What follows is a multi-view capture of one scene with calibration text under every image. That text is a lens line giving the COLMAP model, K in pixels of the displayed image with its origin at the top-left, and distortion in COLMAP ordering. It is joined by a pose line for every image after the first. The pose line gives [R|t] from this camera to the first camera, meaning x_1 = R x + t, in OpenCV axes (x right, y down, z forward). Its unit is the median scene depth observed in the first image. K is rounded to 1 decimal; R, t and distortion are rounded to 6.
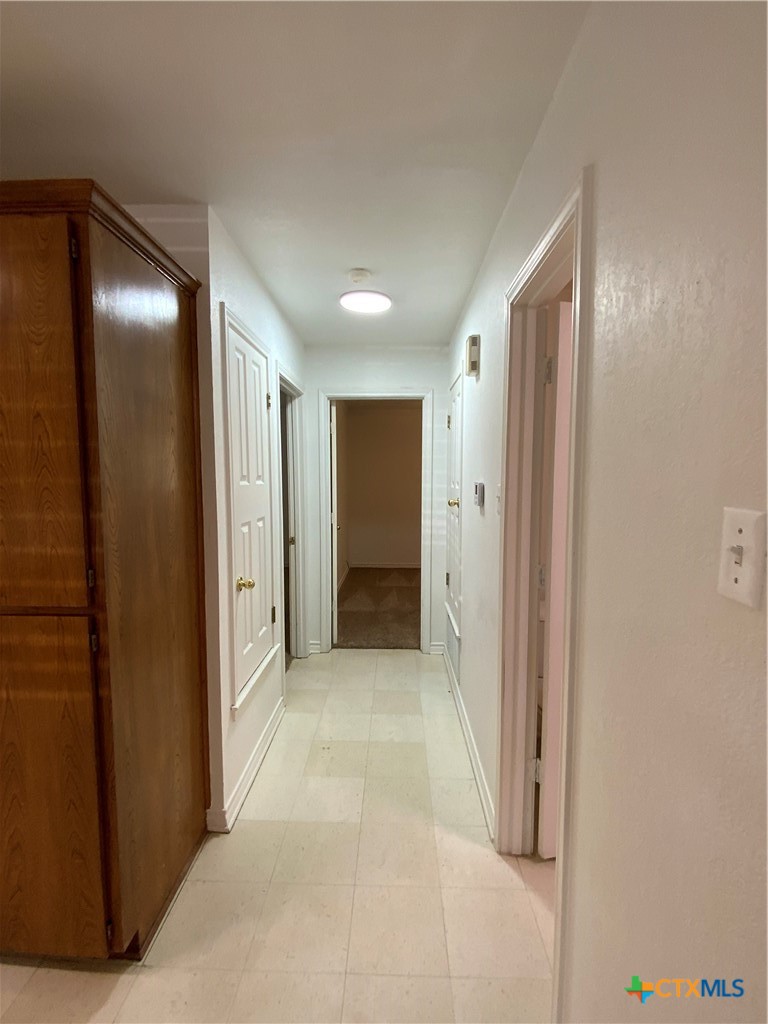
lens RADIAL K [[478.1, 0, 368.6], [0, 478.1, 512.3], [0, 0, 1]] dist [0.029554, -0.019357]
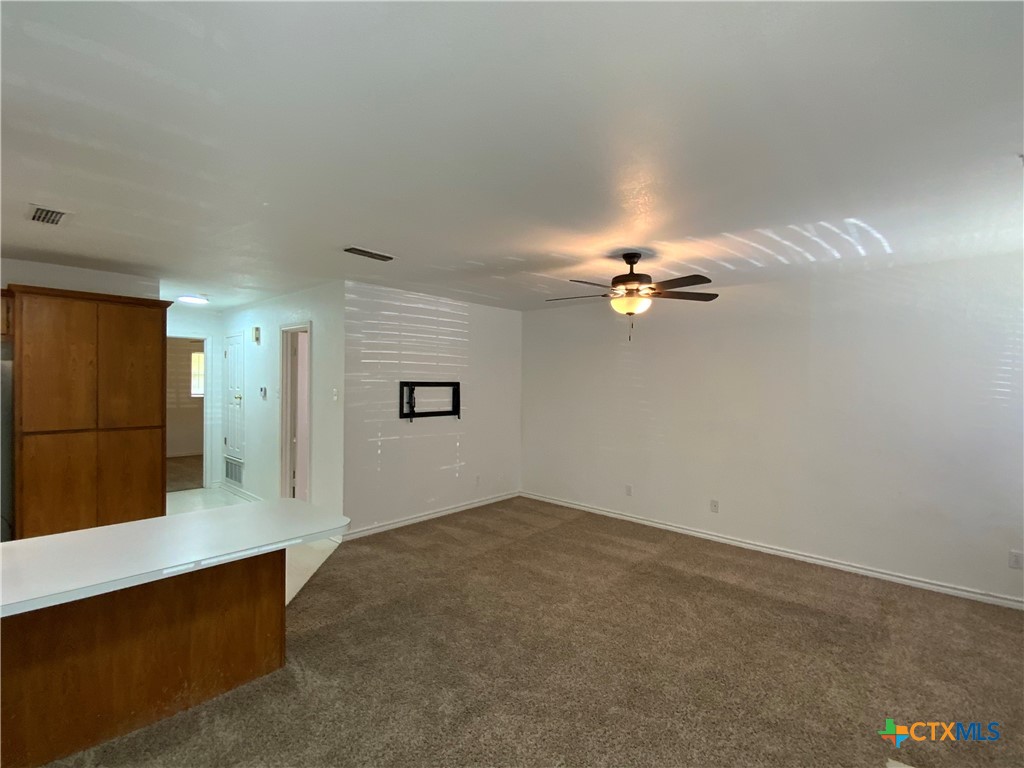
lens RADIAL K [[478.1, 0, 513.1], [0, 478.1, 387.0], [0, 0, 1]] dist [0.029554, -0.019357]
pose [[0.630838, 0.004379, 0.775902, -0.858813], [0.044408, 0.998141, -0.041738, 0.093629], [-0.774643, 0.060786, 0.629471, -1.525401]]
